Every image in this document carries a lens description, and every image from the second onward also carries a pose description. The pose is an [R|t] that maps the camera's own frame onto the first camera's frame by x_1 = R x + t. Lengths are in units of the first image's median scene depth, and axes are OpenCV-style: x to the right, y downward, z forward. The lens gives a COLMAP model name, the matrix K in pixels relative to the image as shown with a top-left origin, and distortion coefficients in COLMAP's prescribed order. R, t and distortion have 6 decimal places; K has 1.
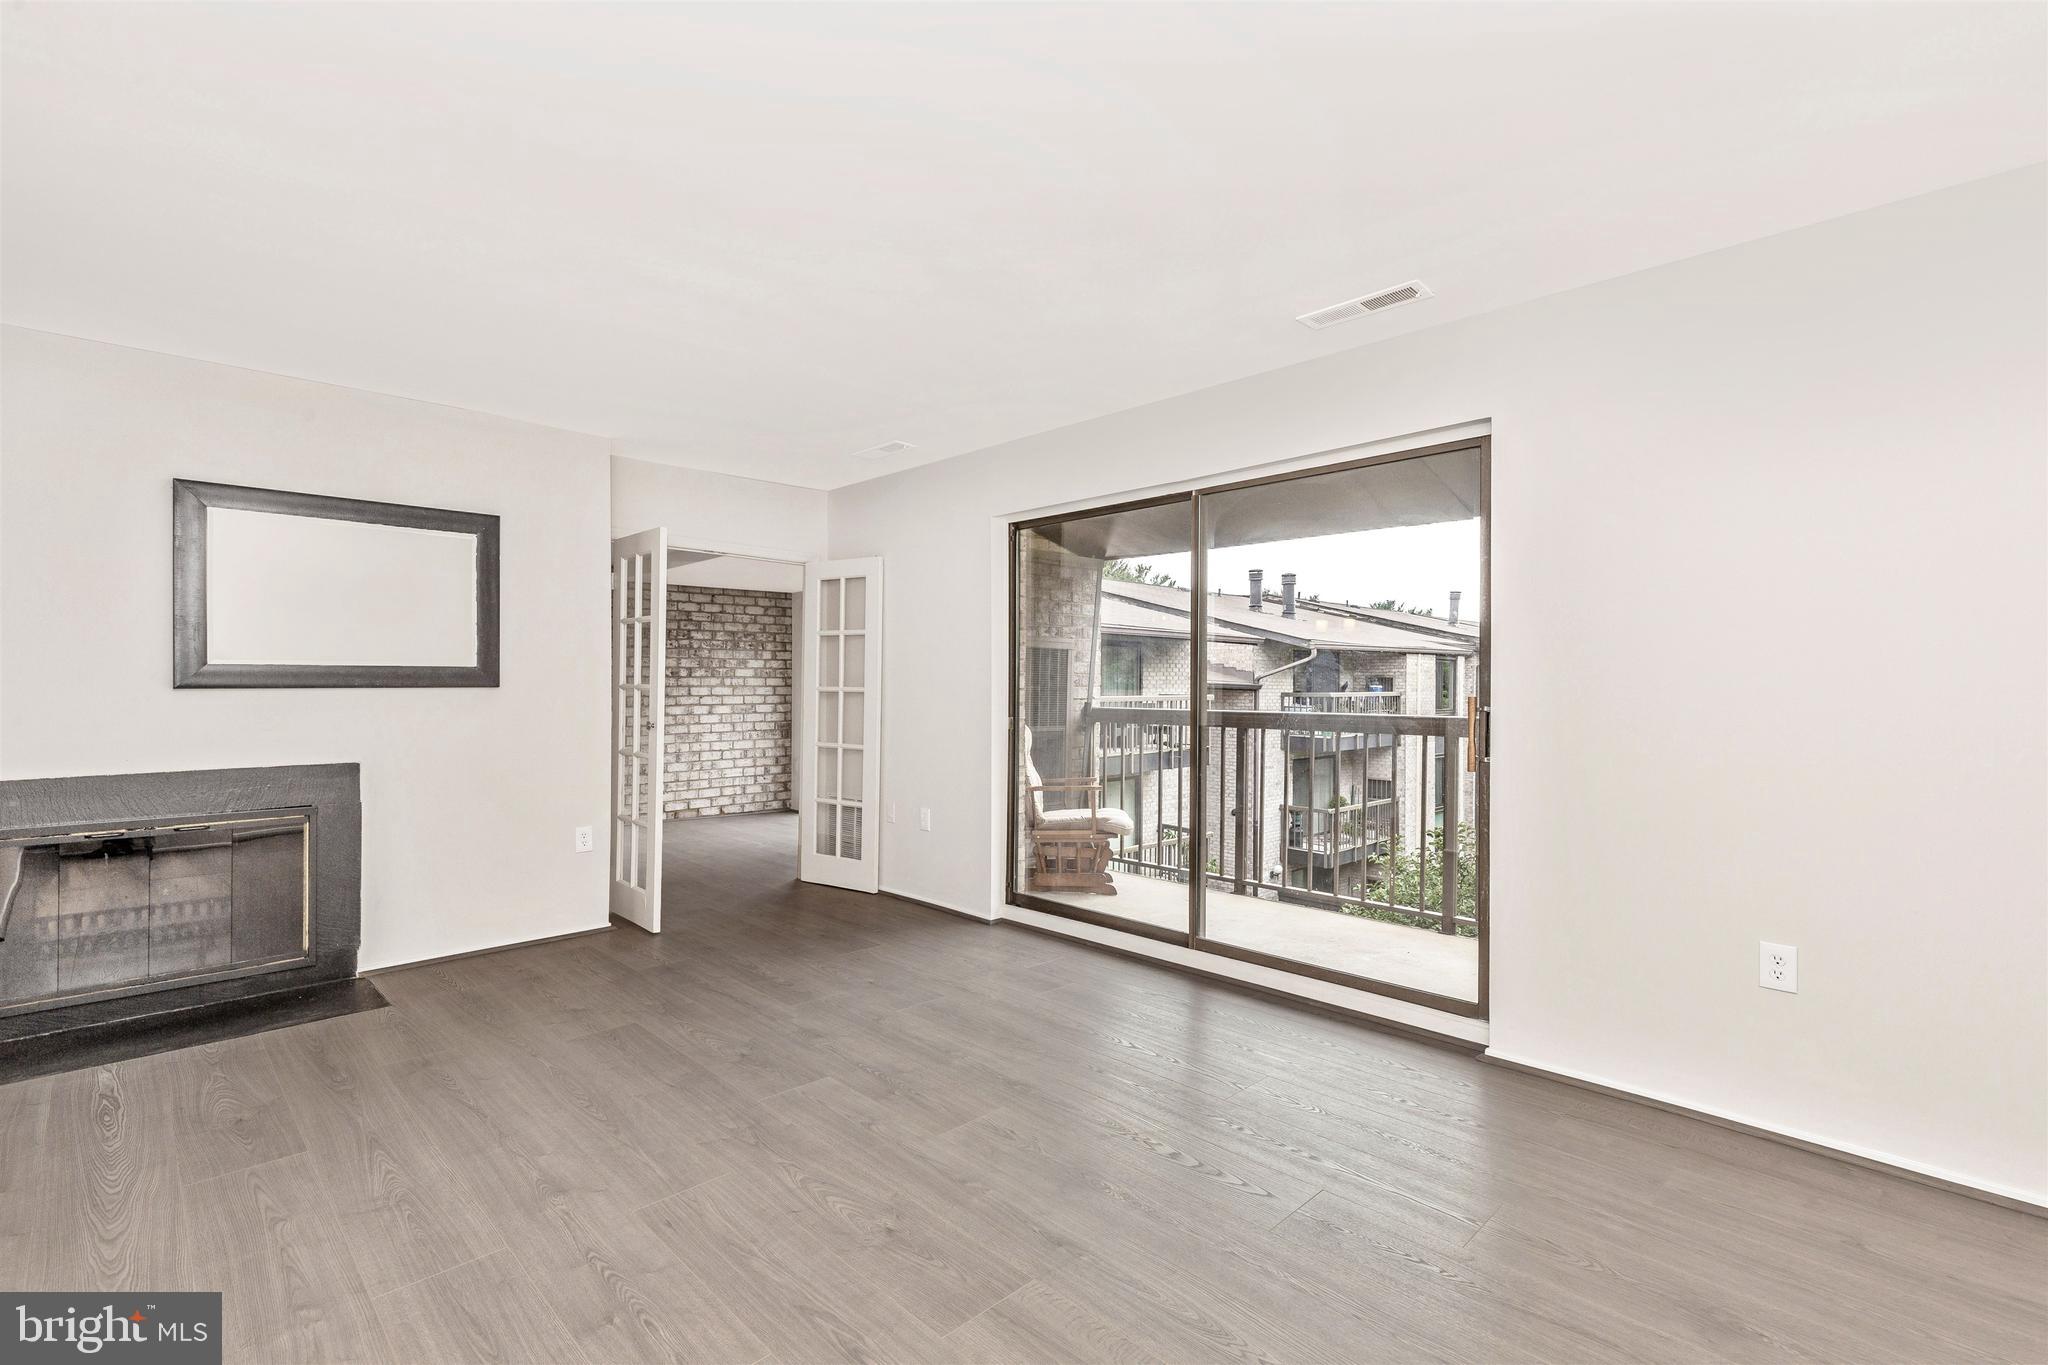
lens RADIAL K [[926.9, 0, 1000.0], [0, 926.9, 687.1], [0, 0, 1]] dist [0.023316, 0.000076]
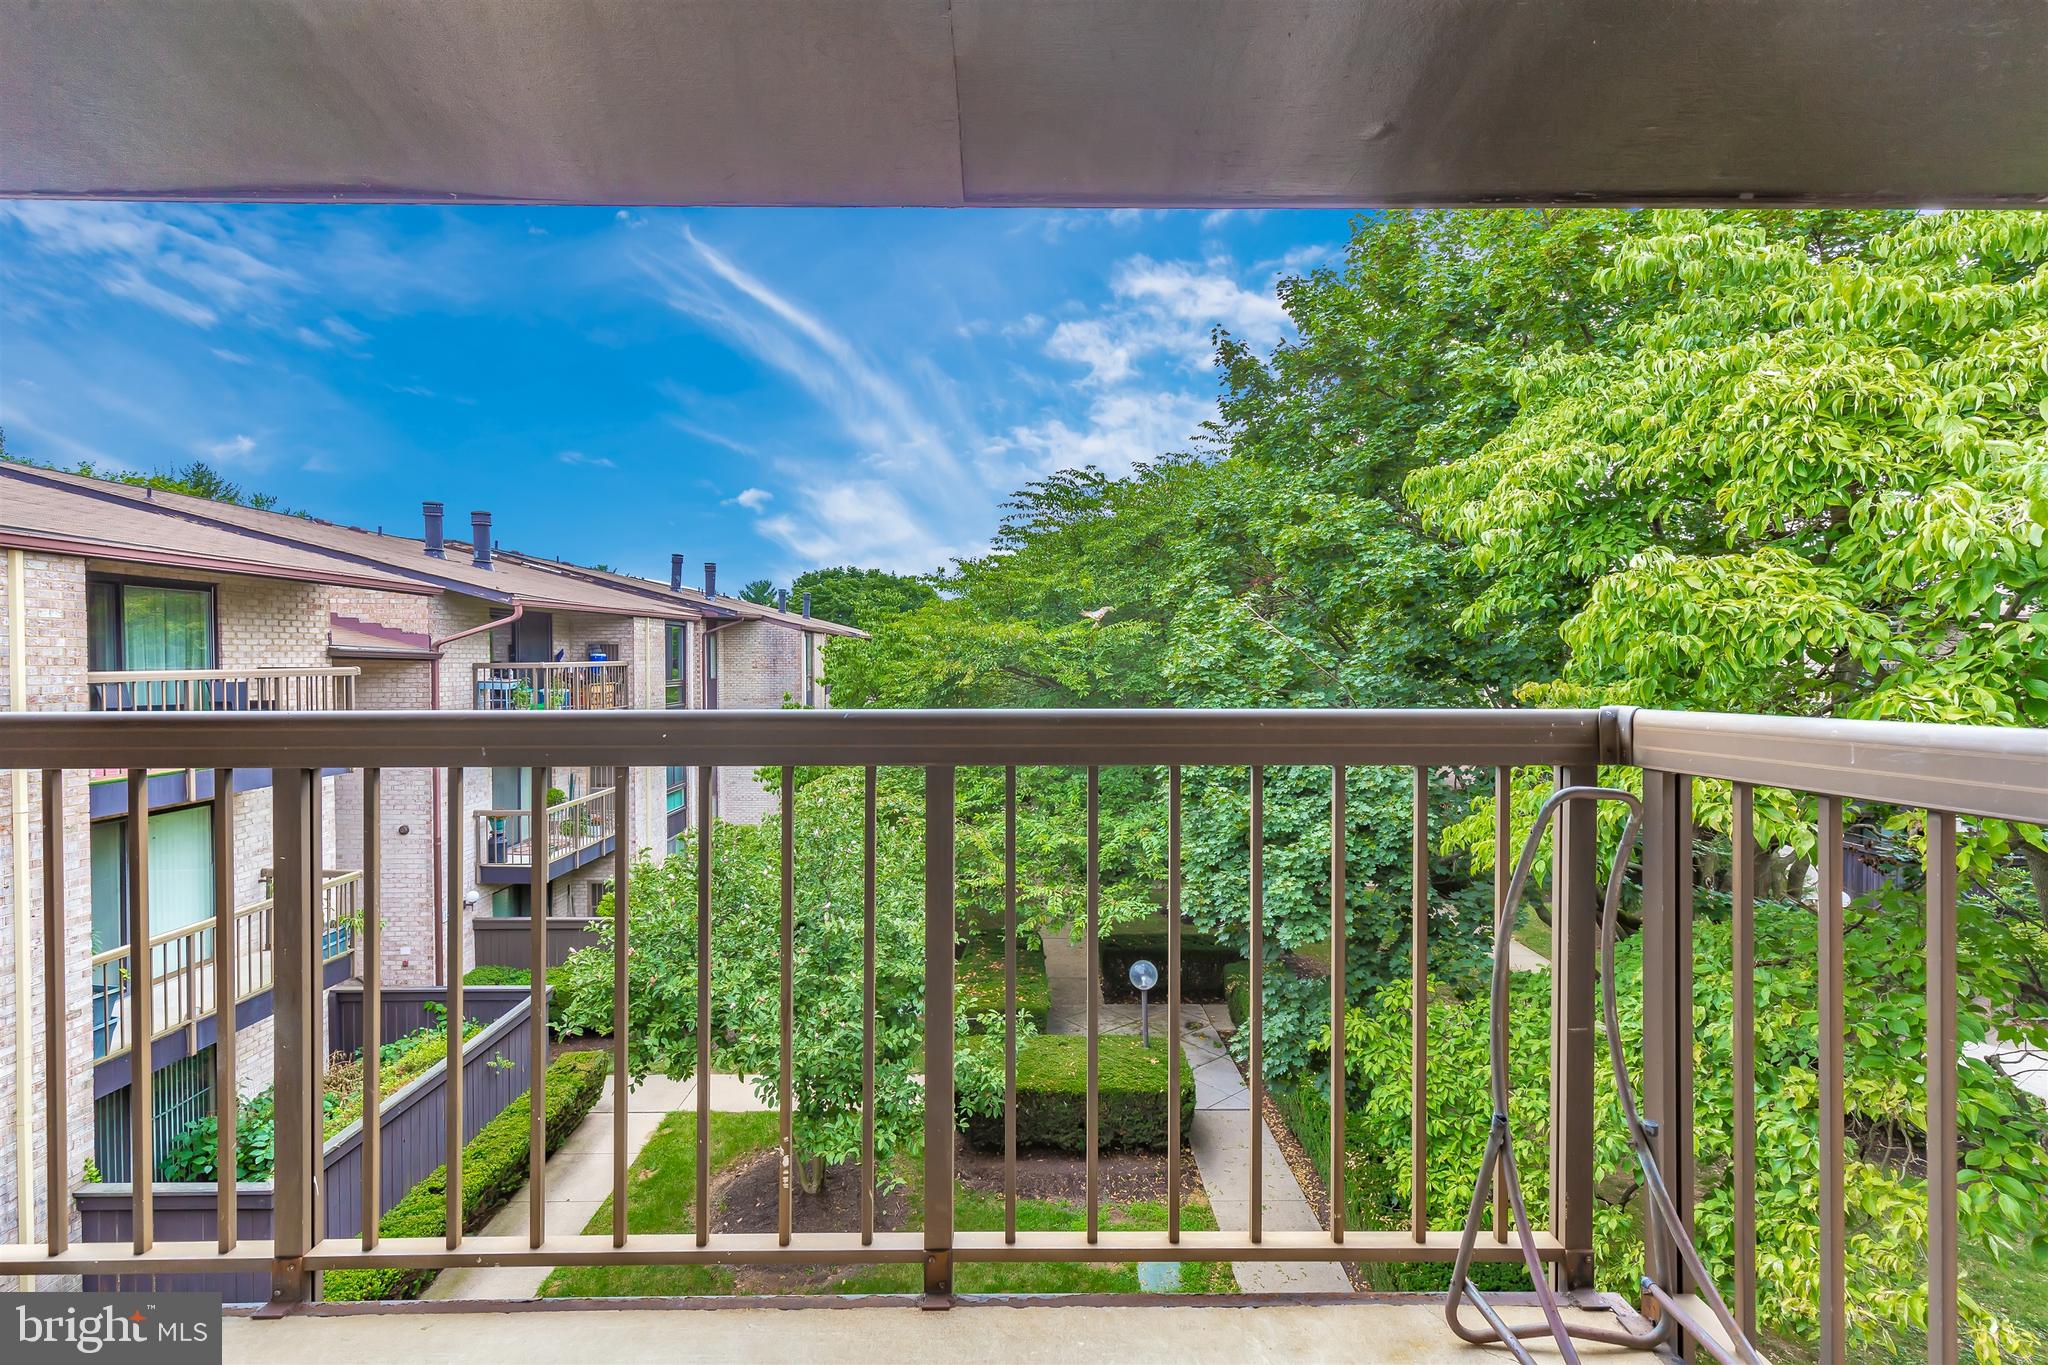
lens RADIAL K [[935.1, 0, 1026.8], [0, 935.1, 677.0], [0, 0, 1]] dist [0.008242, -0.001291]
pose [[0.679100, -0.022147, 0.733711, 0.257405], [0.006819, 0.999692, 0.023864, 0.010583], [-0.734014, -0.011203, 0.679042, 0.795830]]
